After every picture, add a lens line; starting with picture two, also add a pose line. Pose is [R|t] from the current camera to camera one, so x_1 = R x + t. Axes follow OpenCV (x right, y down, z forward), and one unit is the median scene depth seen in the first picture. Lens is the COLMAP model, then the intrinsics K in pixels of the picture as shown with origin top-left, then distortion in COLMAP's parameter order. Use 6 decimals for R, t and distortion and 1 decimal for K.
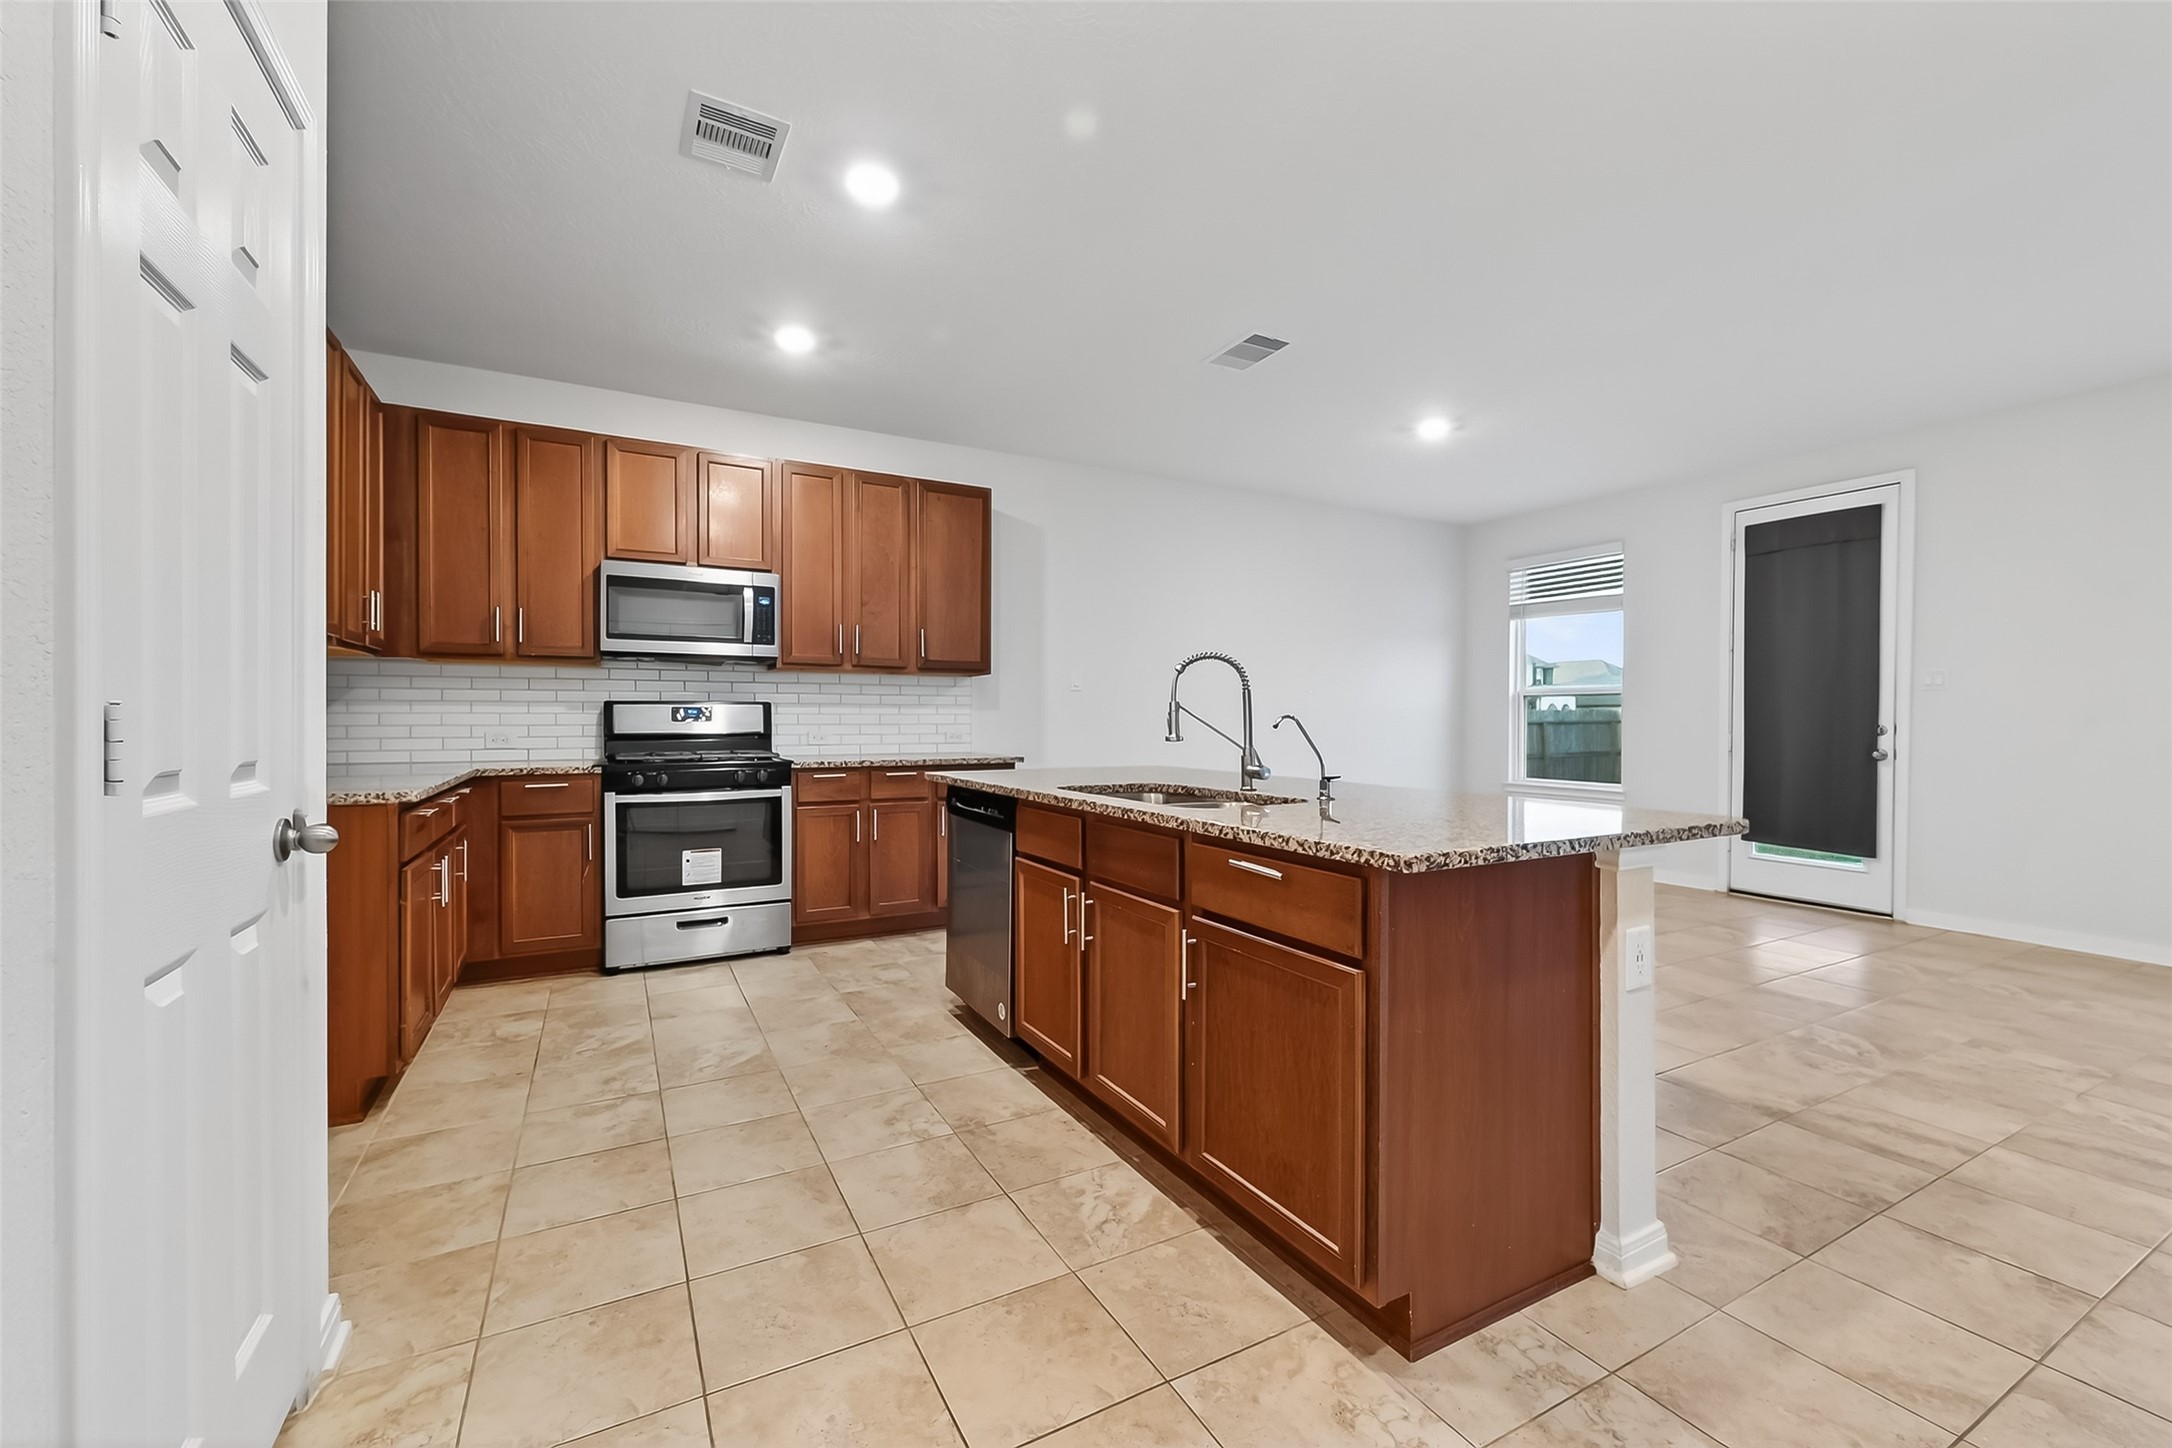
lens RADIAL K [[860.6, 0, 1086.0], [0, 860.6, 724.0], [0, 0, 1]] dist [0.001267, -0.000074]
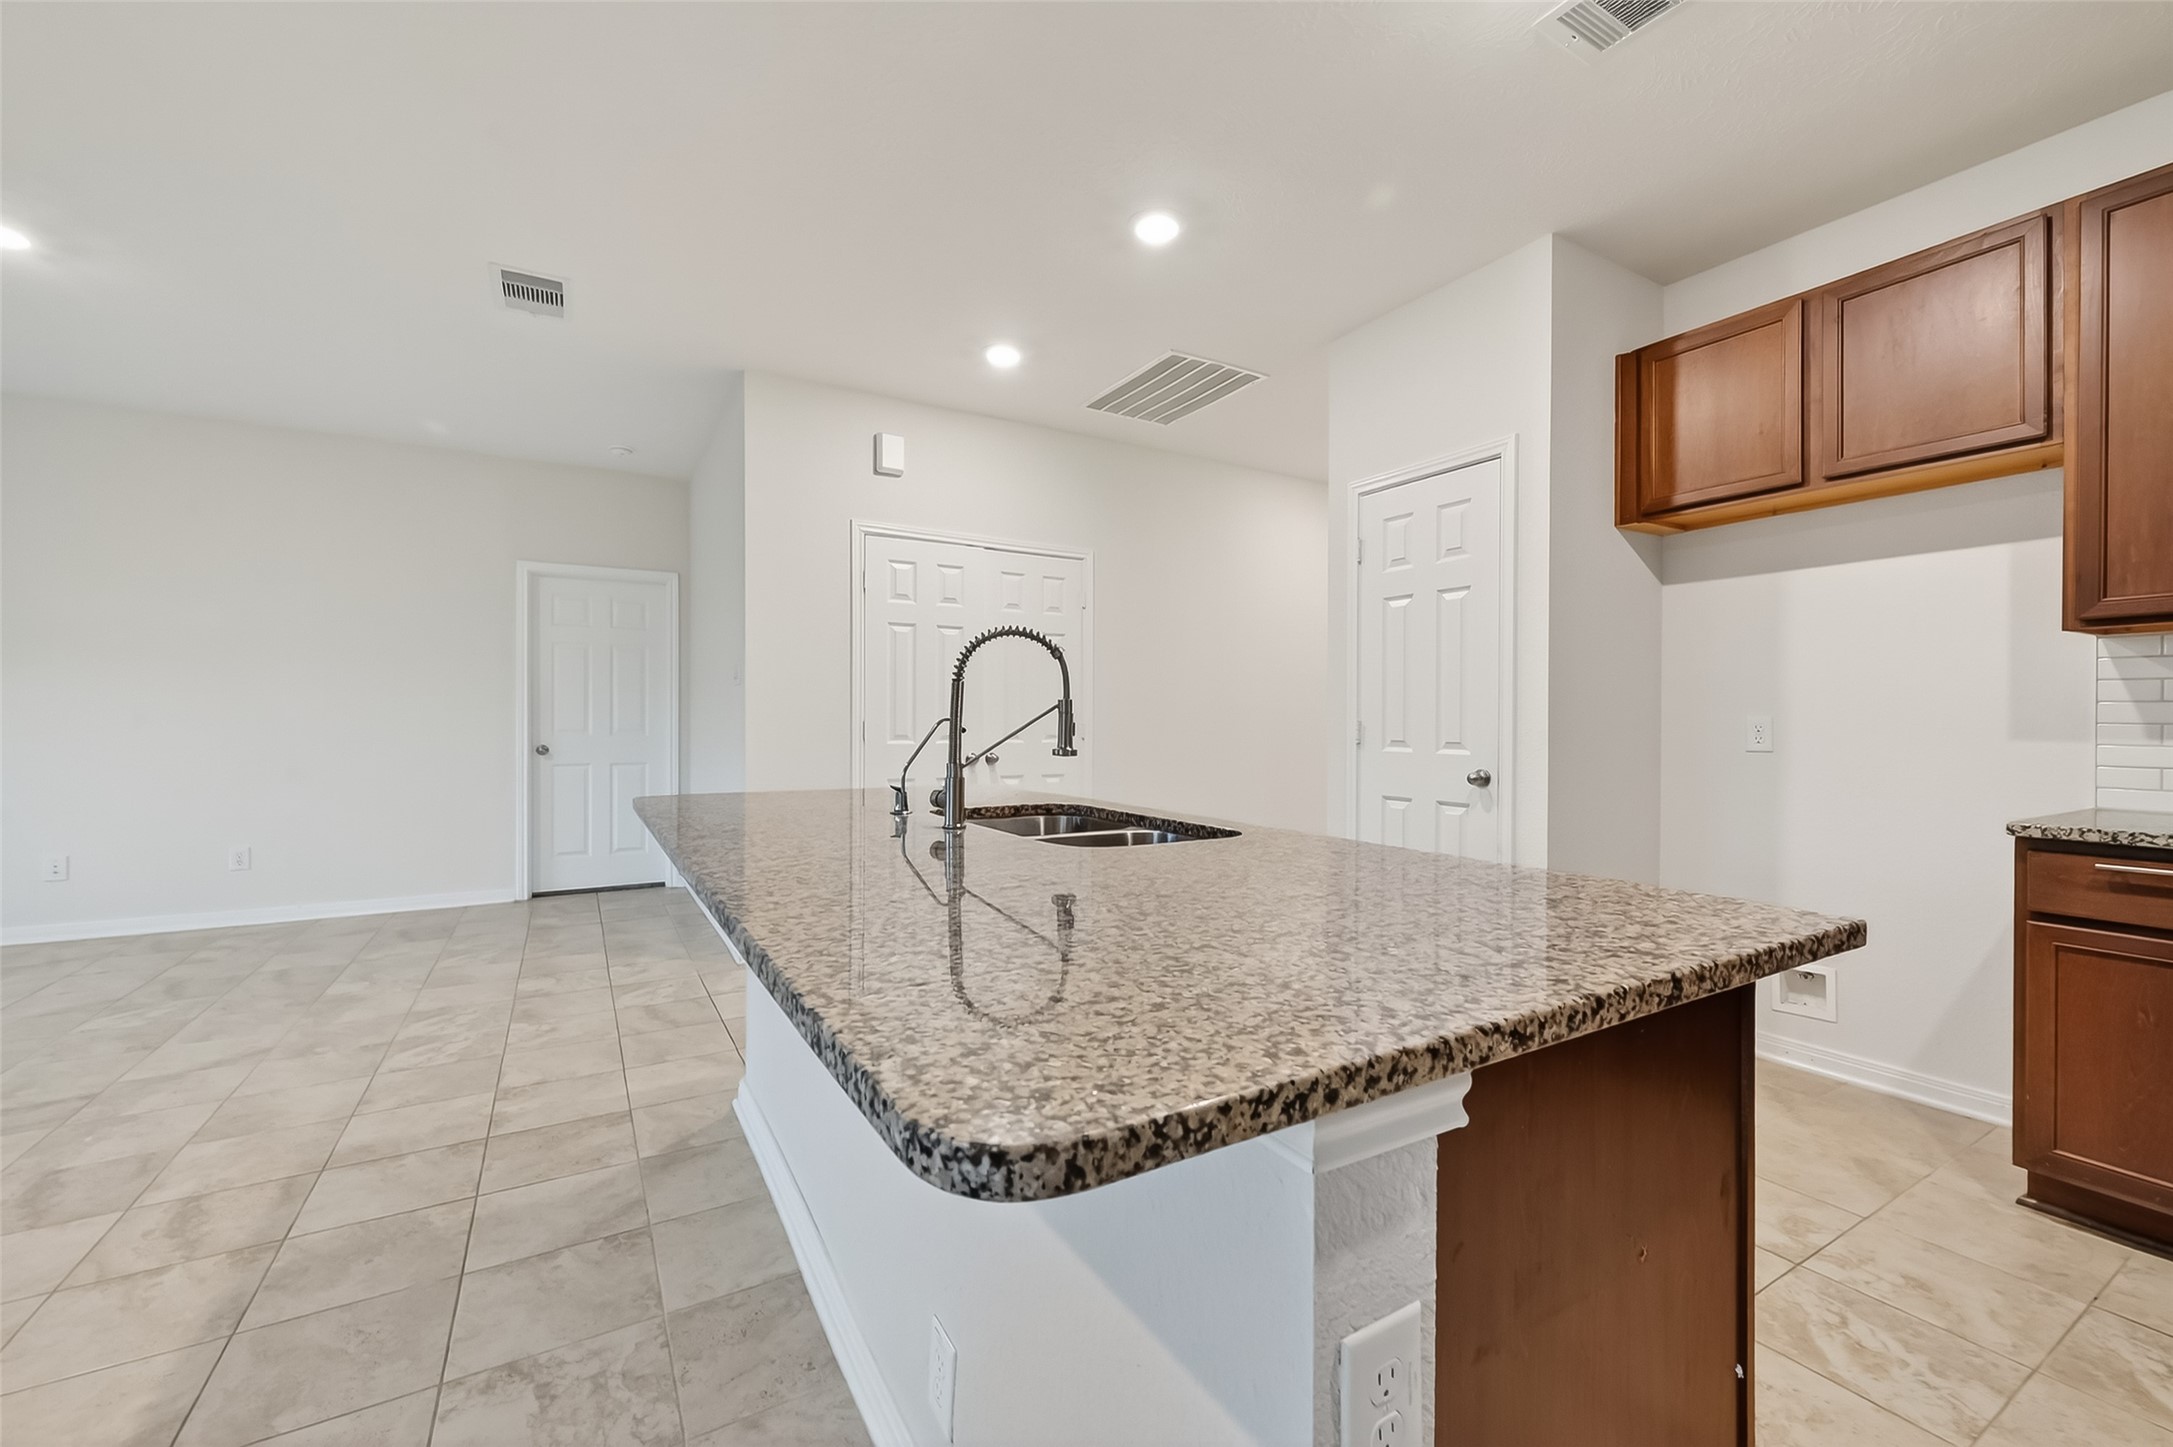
lens RADIAL K [[861.0, 0, 1086.5], [0, 861.0, 723.5], [0, 0, 1]] dist [0.001267, -0.000074]
pose [[-0.999224, -0.008253, -0.038519, 0.101355], [-0.008782, 0.999869, 0.013578, -0.016101], [0.038402, 0.013906, -0.999166, 1.493189]]
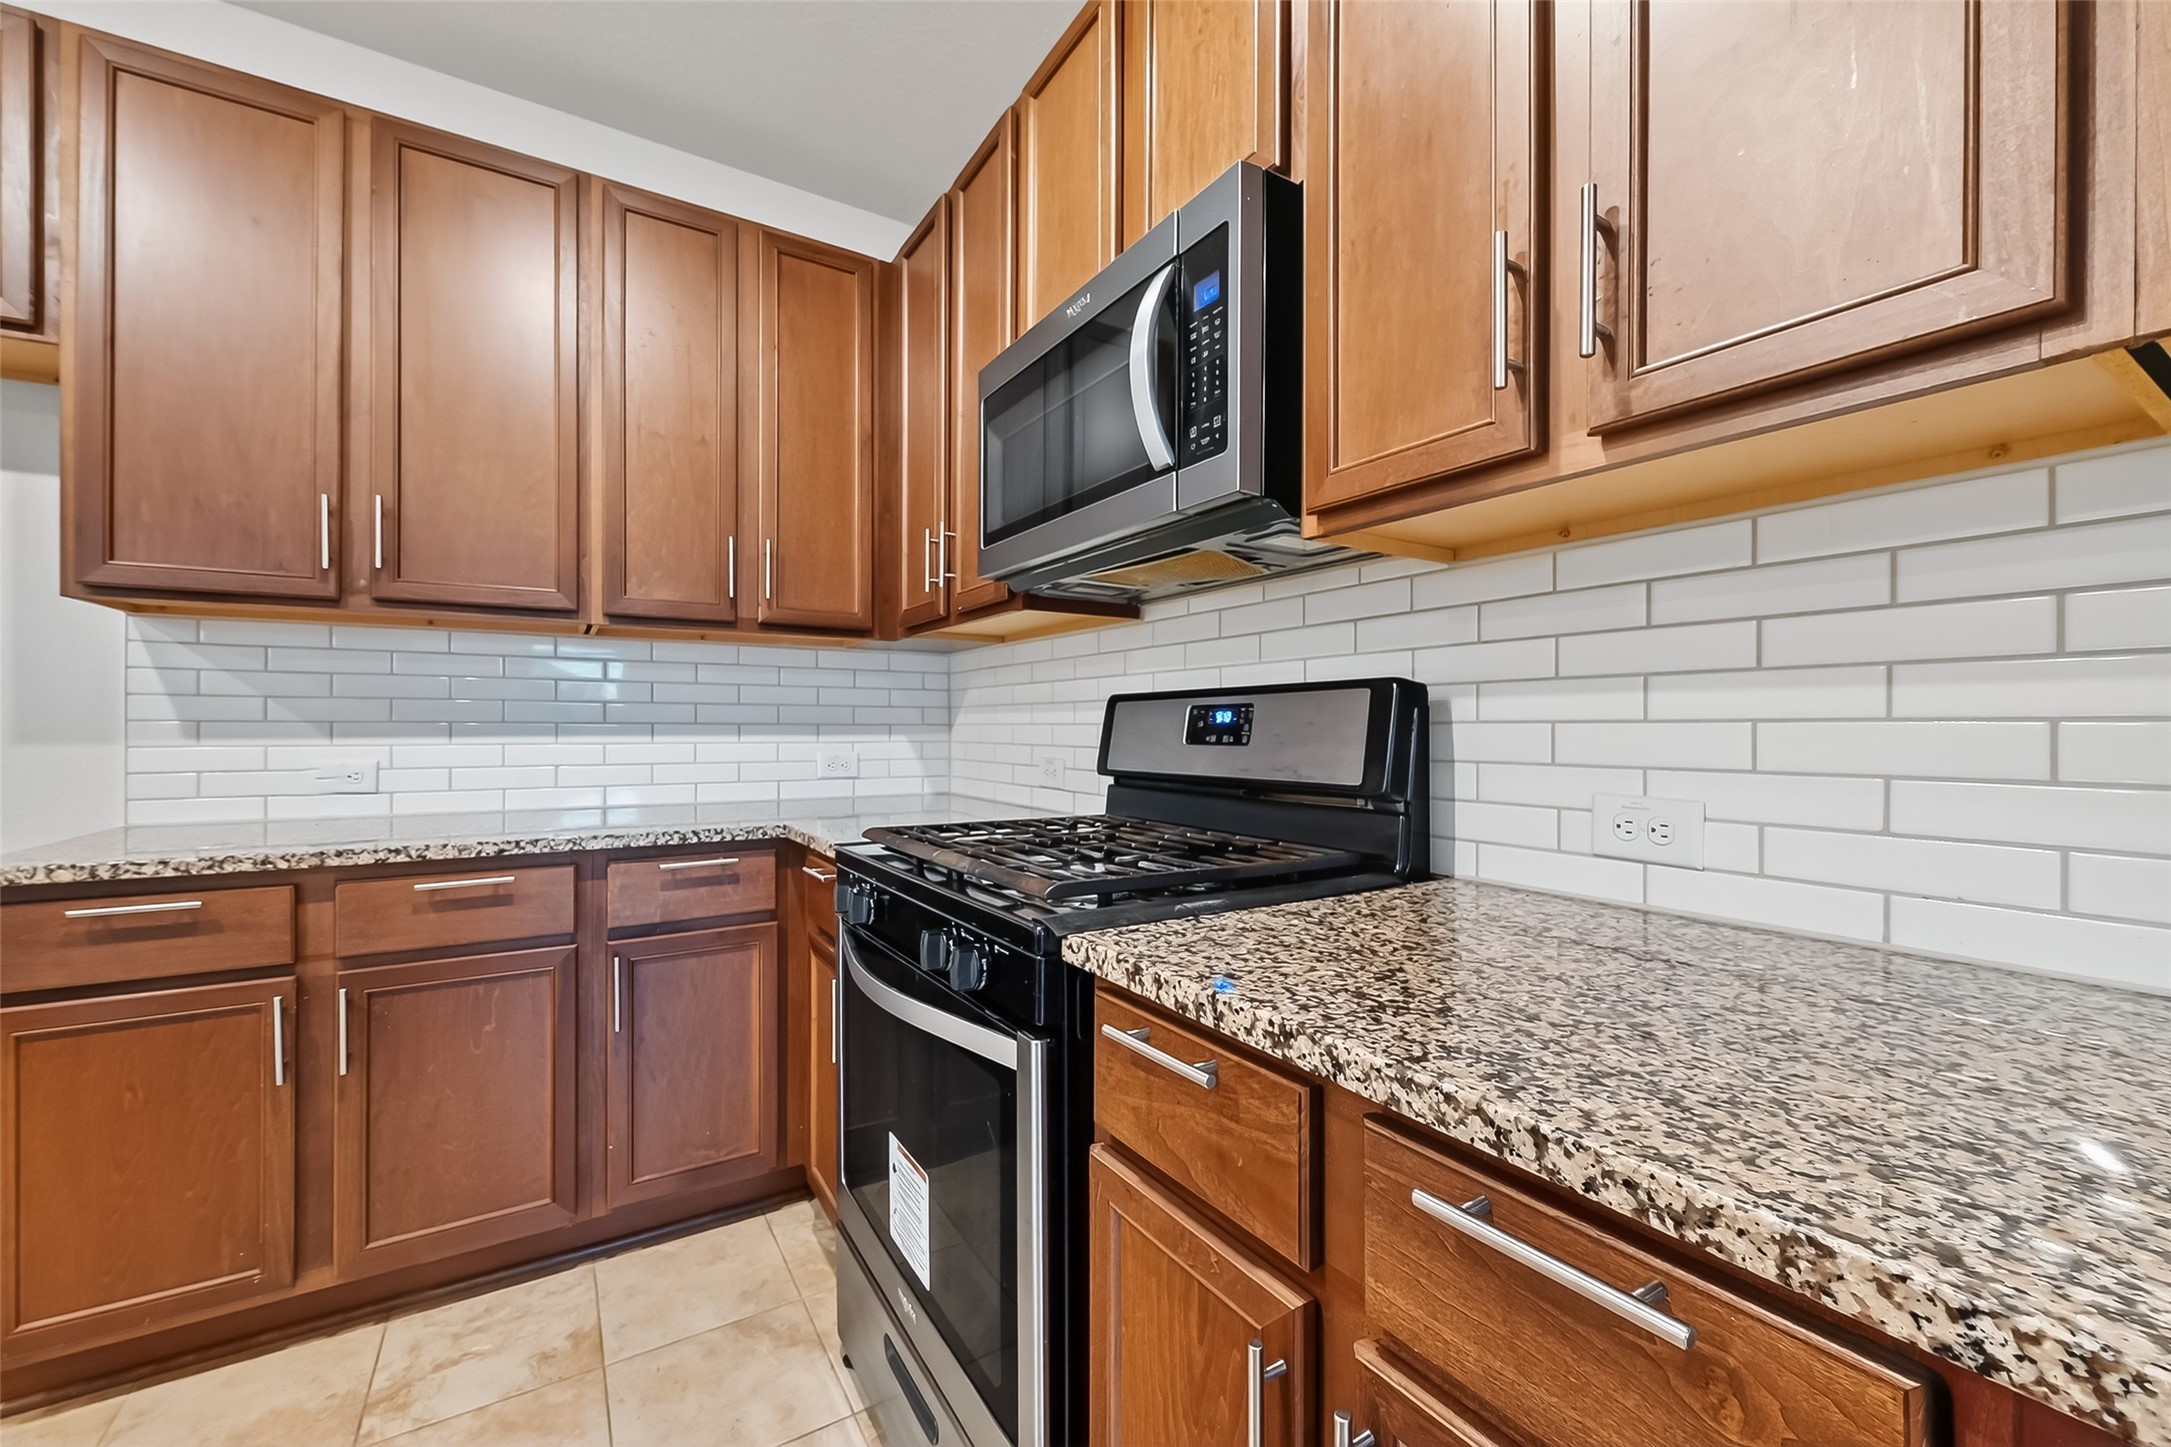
lens RADIAL K [[841.3, 0, 1087.4], [0, 841.3, 722.0], [0, 0, 1]] dist [0.001271, -0.000408]
pose [[0.084450, -0.008237, -0.996394, -0.164295], [-0.011497, 0.999891, -0.009241, -0.015115], [0.996361, 0.012236, 0.084346, 1.397844]]
